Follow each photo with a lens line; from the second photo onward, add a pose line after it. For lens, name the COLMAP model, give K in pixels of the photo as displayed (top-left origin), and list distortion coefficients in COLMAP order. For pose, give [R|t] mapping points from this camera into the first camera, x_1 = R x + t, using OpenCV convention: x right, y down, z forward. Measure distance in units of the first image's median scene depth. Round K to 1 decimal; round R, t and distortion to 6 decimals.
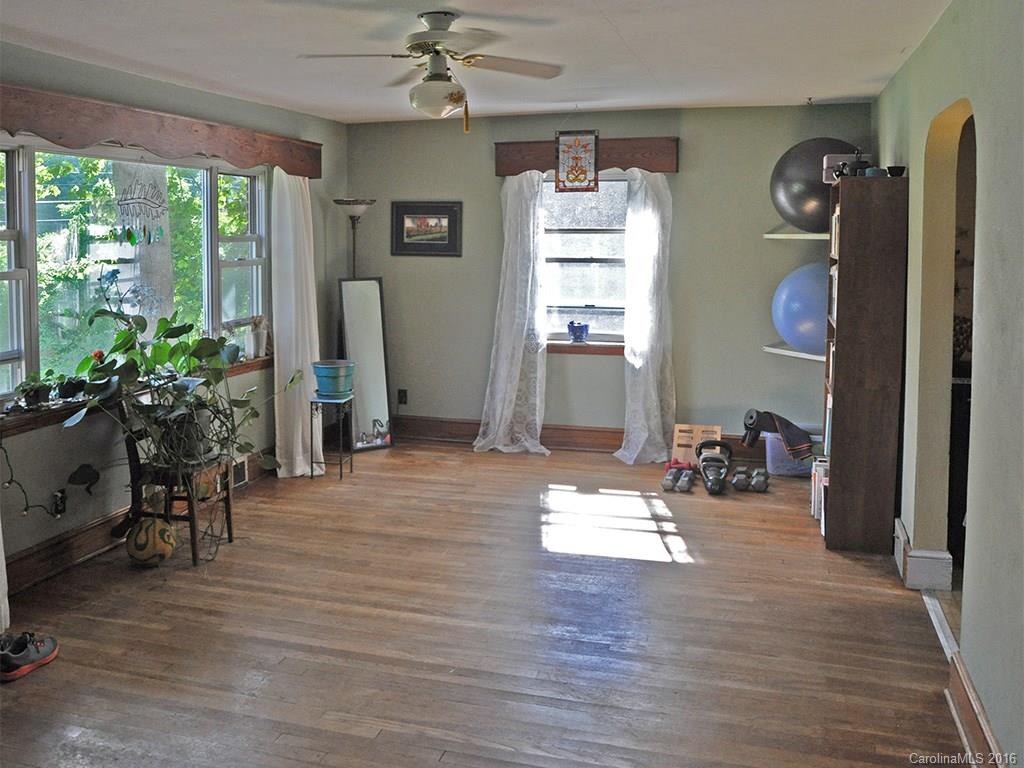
lens RADIAL K [[953.4, 0, 507.8], [0, 953.4, 383.1], [0, 0, 1]] dist [-0.061414, 0.008246]
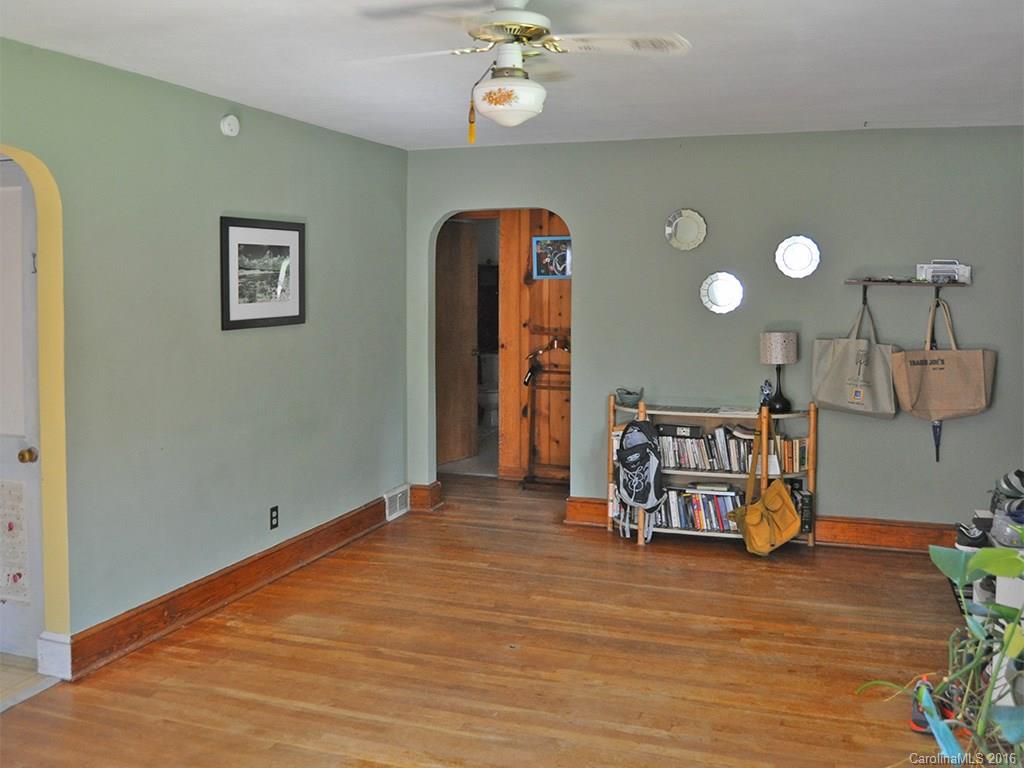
lens RADIAL K [[953.4, 0, 507.8], [0, 953.4, 383.1], [0, 0, 1]] dist [-0.061414, 0.008246]
pose [[-0.996726, -0.003323, 0.080791, -0.158560], [0.018823, 0.962171, 0.271796, -0.323769], [-0.078638, 0.272427, -0.958958, 1.934813]]
